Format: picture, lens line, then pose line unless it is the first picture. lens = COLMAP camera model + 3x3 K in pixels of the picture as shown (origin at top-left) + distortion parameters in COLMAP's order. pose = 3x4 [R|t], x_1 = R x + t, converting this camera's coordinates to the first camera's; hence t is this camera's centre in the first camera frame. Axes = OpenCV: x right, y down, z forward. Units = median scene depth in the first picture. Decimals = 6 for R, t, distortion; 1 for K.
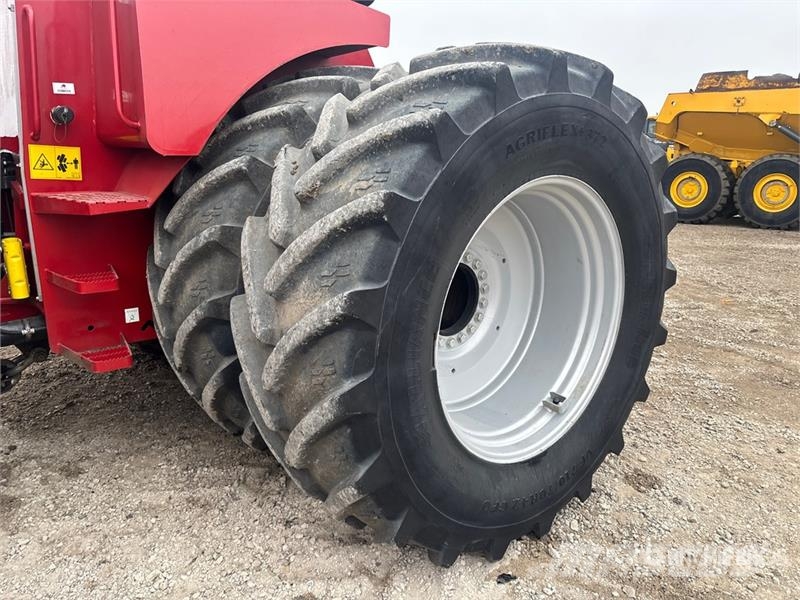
lens RADIAL K [[600.3, 0, 417.7], [0, 600.3, 308.5], [0, 0, 1]] dist [0.039121, -0.047726]
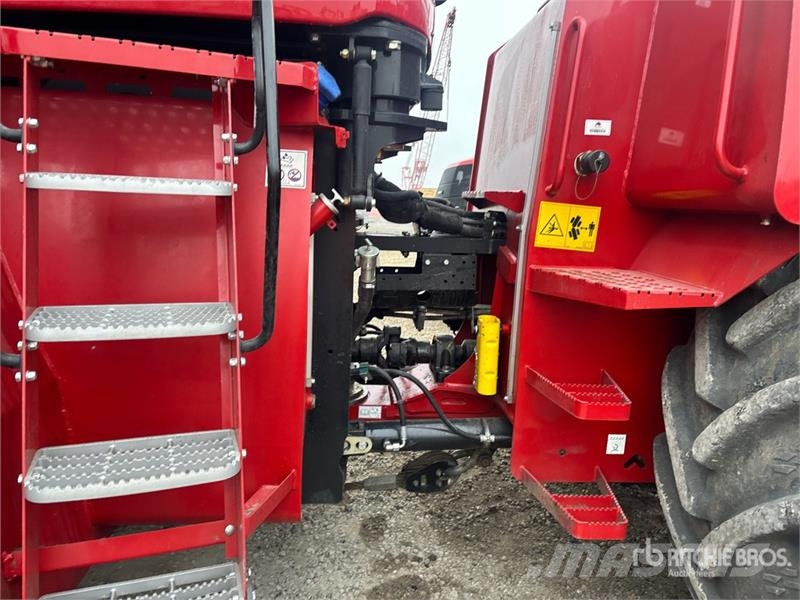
lens RADIAL K [[600.3, 0, 403.9], [0, 600.3, 301.5], [0, 0, 1]] dist [0.039121, -0.047726]
pose [[0.808641, 0.118737, -0.576196, -0.322610], [-0.183130, 0.981564, -0.054737, -0.074990], [0.559074, 0.149781, 0.815477, 0.303143]]
